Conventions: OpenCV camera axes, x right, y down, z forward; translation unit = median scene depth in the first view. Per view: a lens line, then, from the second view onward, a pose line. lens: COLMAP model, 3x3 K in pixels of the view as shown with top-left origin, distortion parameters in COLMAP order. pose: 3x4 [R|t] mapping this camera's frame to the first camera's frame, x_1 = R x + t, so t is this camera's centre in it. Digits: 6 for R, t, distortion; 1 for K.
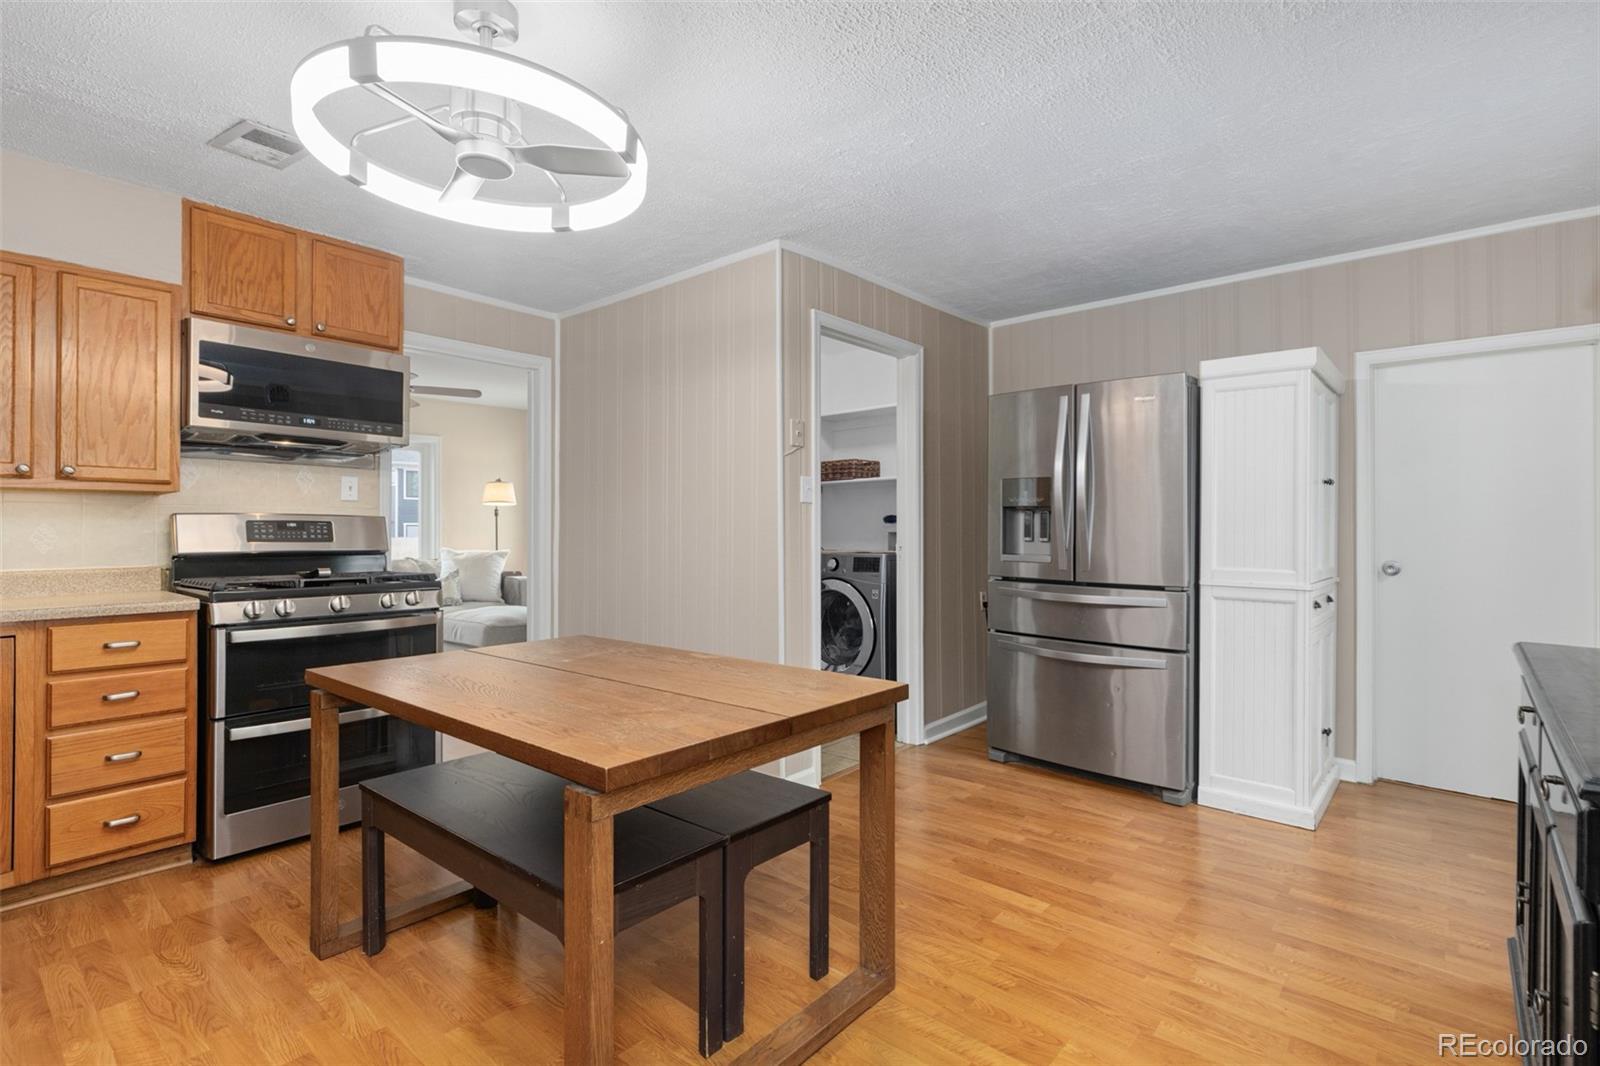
lens RADIAL K [[756.3, 0, 822.3], [0, 756.3, 526.4], [0, 0, 1]] dist [0.004662, -0.001444]
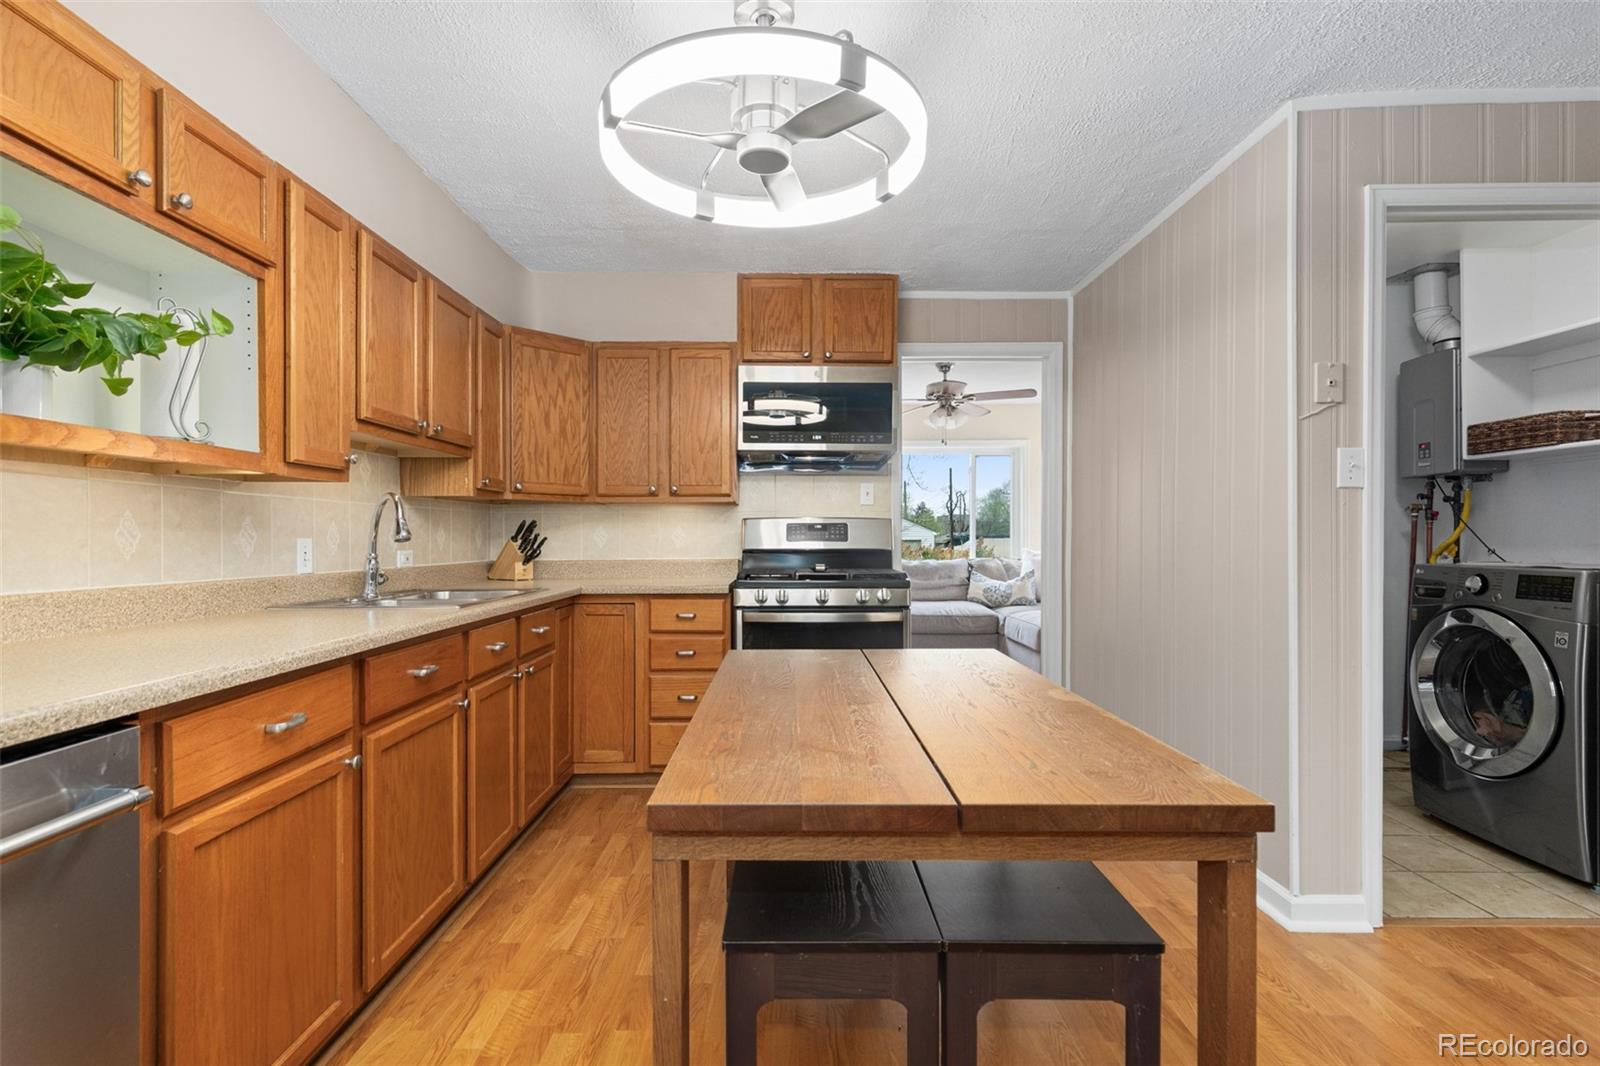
lens RADIAL K [[756.3, 0, 770.6], [0, 756.3, 539.2], [0, 0, 1]] dist [0.004662, -0.001444]
pose [[0.632958, 0.006731, -0.774157, 0.181528], [0.005792, 0.999893, 0.013429, 0.001449], [0.774164, -0.012984, 0.632851, 0.212939]]
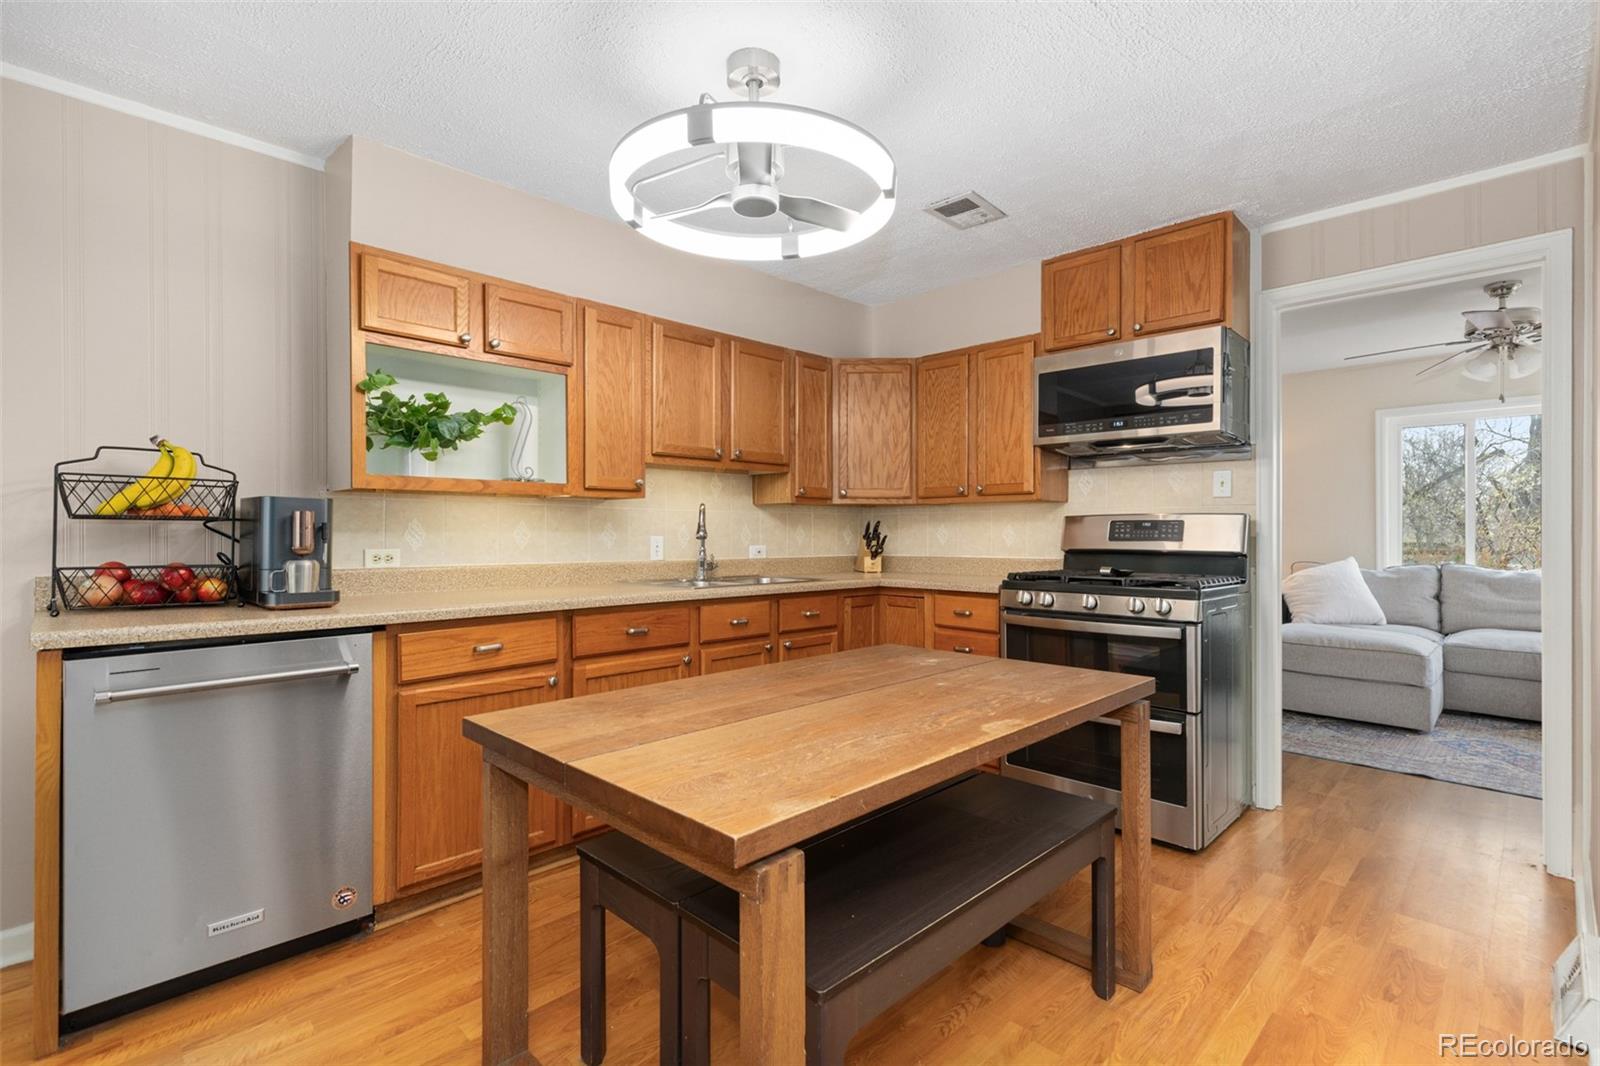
lens RADIAL K [[721.7, 0, 788.3], [0, 721.7, 533.9], [0, 0, 1]] dist [0.011953, -0.002362]
pose [[-0.086015, 0.005095, -0.996281, 0.351743], [0.010584, 0.999935, 0.004199, 0.002113], [0.996238, -0.010184, -0.086064, 0.651473]]
